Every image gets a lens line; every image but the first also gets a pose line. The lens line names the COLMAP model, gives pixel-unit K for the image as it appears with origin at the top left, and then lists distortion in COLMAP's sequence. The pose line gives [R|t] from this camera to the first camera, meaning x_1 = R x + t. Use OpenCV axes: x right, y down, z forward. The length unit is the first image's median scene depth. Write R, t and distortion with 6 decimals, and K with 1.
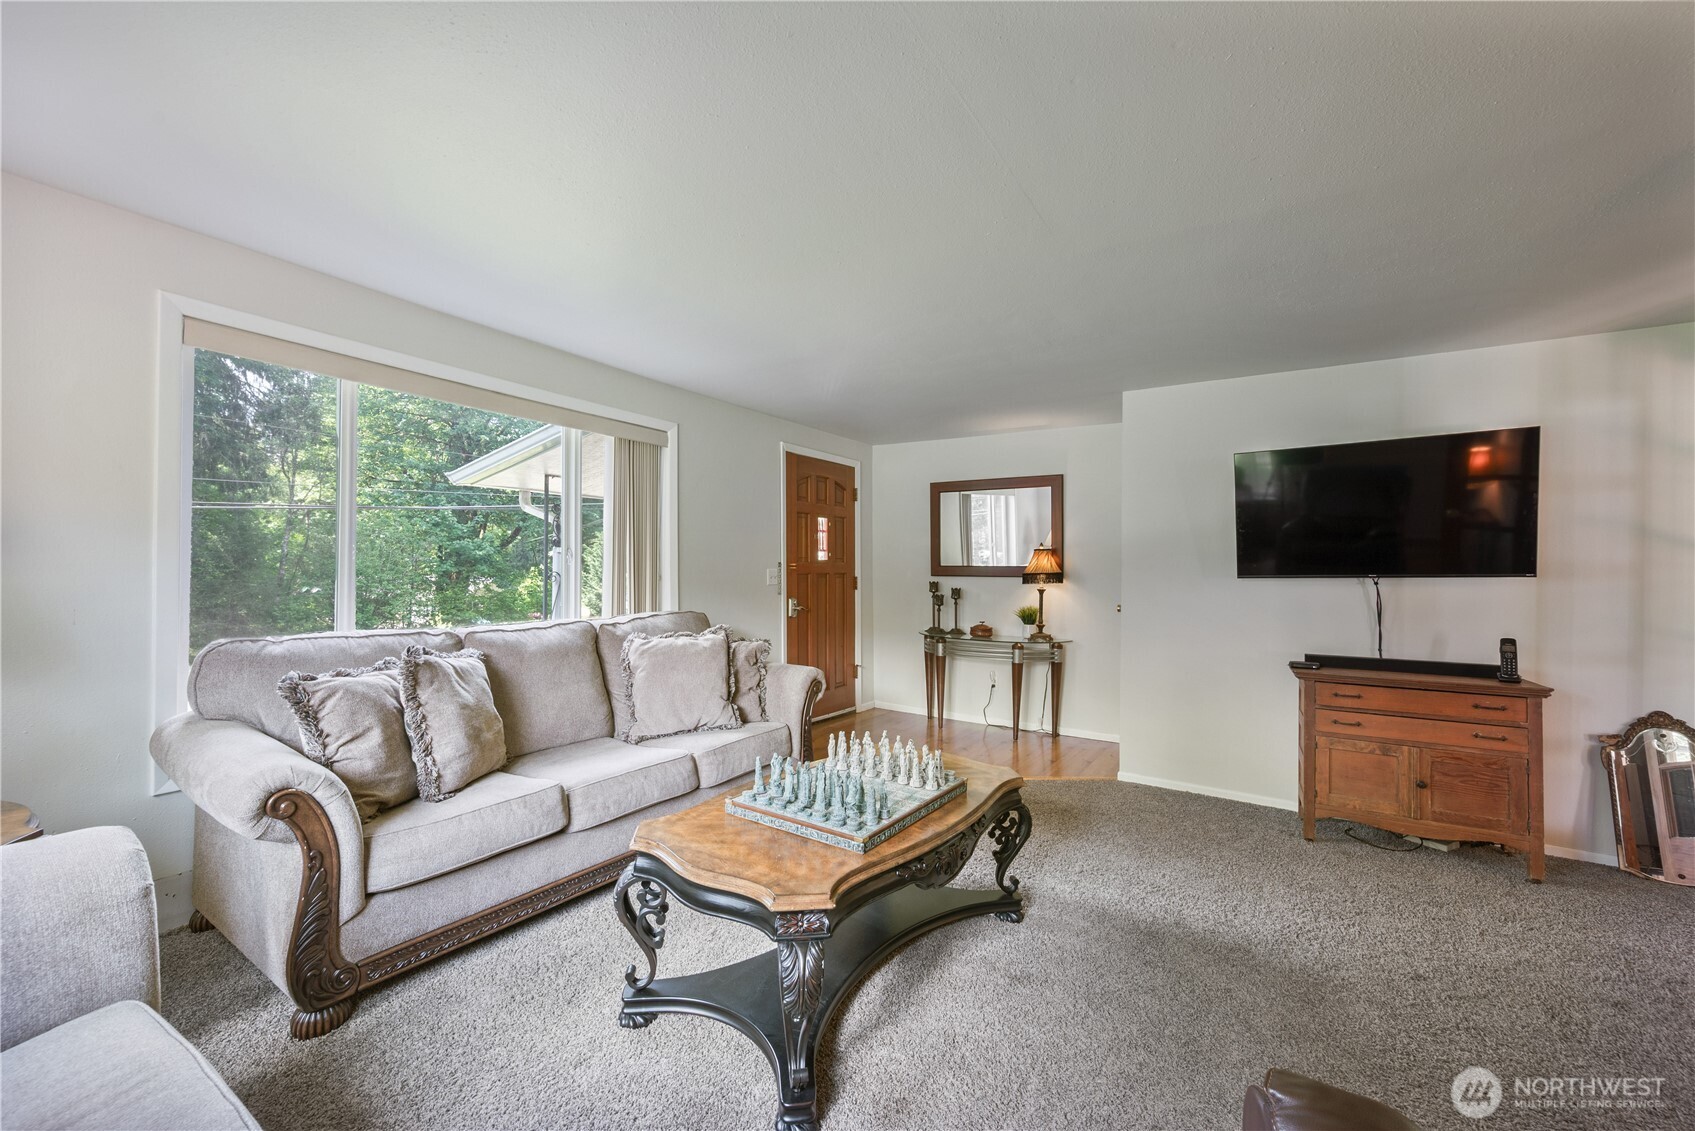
lens RADIAL K [[672.2, 0, 847.1], [0, 672.2, 570.4], [0, 0, 1]] dist [-0.001845, -0.000174]
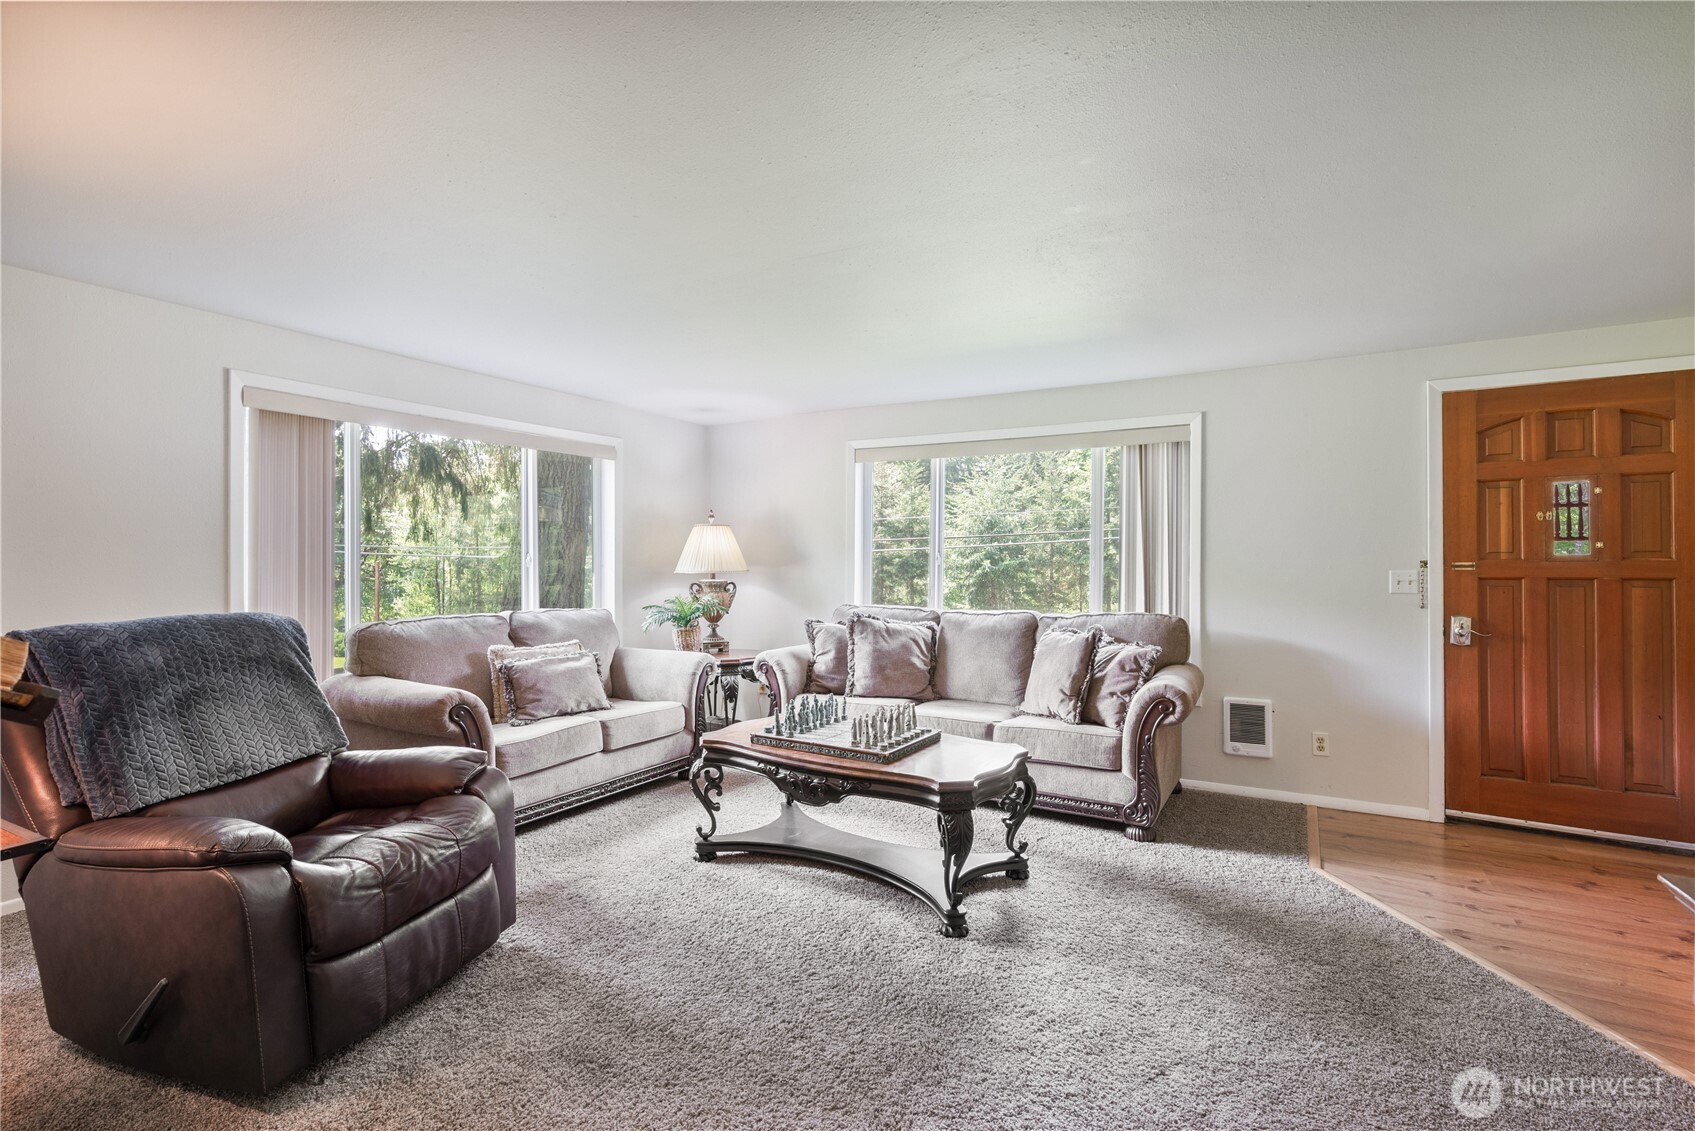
lens RADIAL K [[781.5, 0, 848.1], [0, 781.5, 561.1], [0, 0, 1]] dist [-0.002475, -0.000689]
pose [[0.089042, -0.005169, -0.996014, 0.936686], [-0.003488, 0.999979, -0.005501, -0.007337], [0.996022, 0.003964, 0.089022, 0.510189]]
